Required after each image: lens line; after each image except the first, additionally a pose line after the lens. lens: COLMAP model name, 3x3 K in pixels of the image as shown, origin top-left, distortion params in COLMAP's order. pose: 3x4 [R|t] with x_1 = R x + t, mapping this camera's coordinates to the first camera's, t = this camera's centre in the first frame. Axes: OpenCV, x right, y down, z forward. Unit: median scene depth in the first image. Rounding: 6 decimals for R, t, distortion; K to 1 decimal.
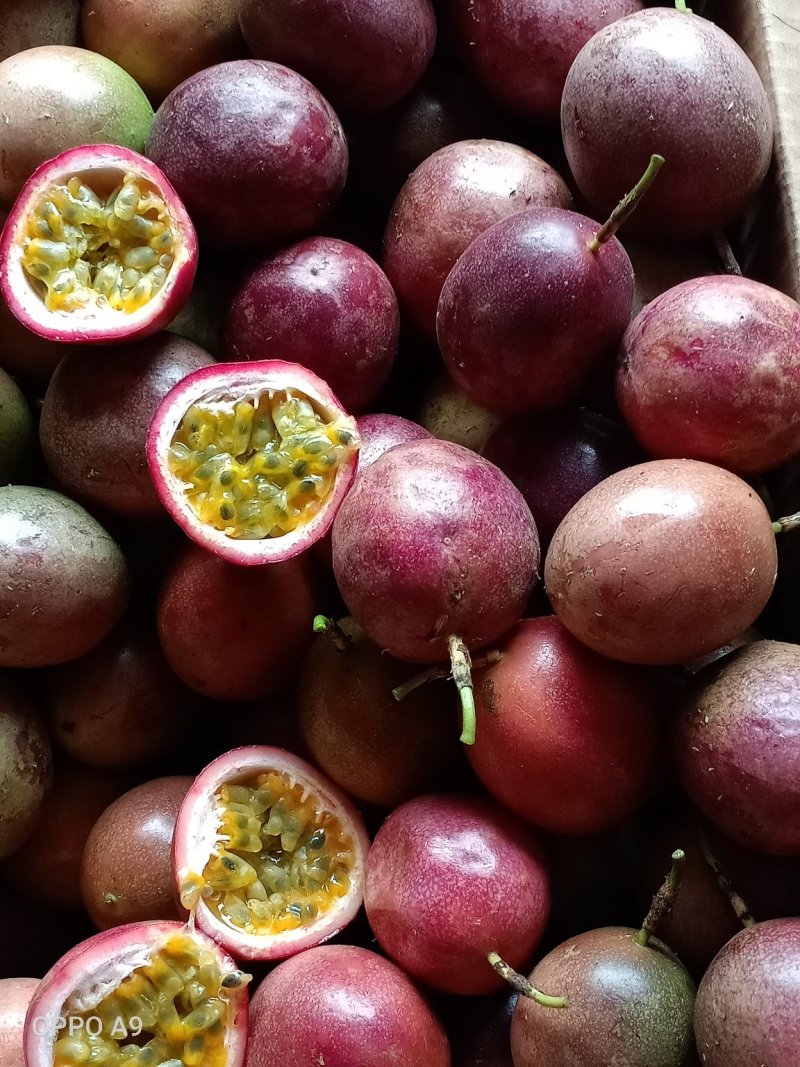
lens RADIAL K [[1607.8, 0, 365.7], [0, 1607.8, 586.4], [0, 0, 1]] dist [0.082796, 0.000000]
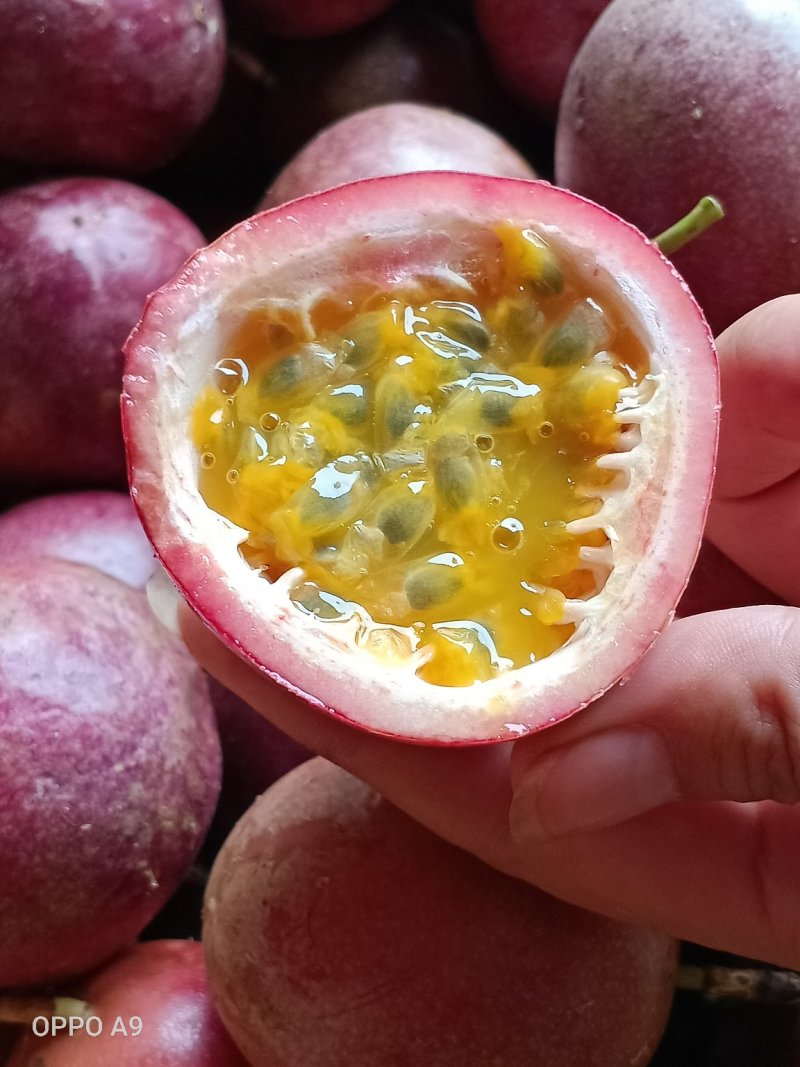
lens RADIAL K [[1460.8, 0, 379.9], [0, 1460.8, 535.9], [0, 0, 1]] dist [0.031190, 0.000000]
pose [[0.948110, 0.308934, -0.075143, 0.153431], [-0.315507, 0.943386, -0.102359, -0.072823], [0.039267, 0.120756, 0.991905, 0.523297]]
